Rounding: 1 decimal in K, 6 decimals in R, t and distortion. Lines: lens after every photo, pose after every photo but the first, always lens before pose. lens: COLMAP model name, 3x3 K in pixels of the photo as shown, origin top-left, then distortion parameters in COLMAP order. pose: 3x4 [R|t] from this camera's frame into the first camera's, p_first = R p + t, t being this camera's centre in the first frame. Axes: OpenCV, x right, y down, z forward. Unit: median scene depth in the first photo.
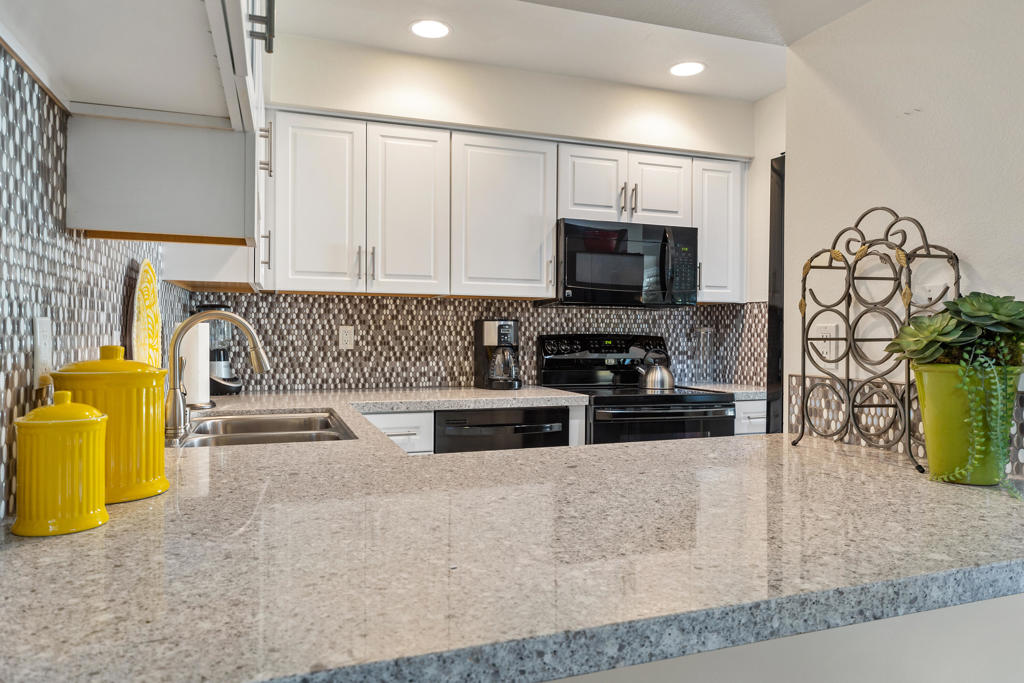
lens RADIAL K [[669.5, 0, 515.1], [0, 669.5, 338.7], [0, 0, 1]] dist [-0.001253, 0.000035]
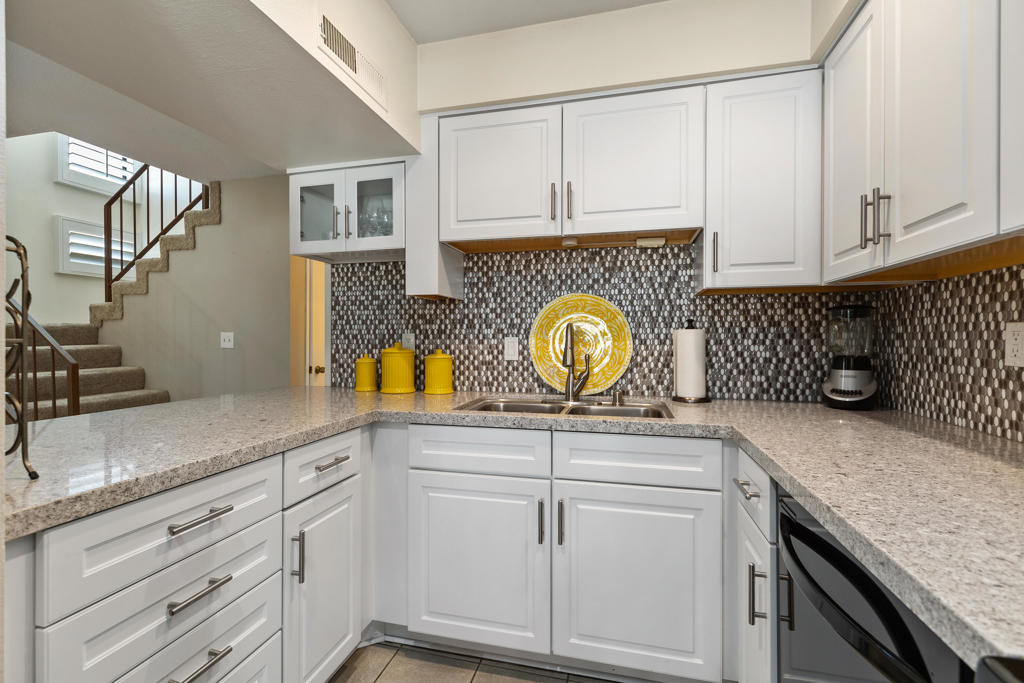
lens RADIAL K [[459.4, 0, 506.8], [0, 459.4, 338.6], [0, 0, 1]] dist [0.001628, 0.000533]
pose [[-0.572463, -0.002962, -0.819925, 0.267759], [-0.002202, 0.999995, -0.002074, -0.004622], [0.819928, 0.000618, -0.572467, 0.854514]]
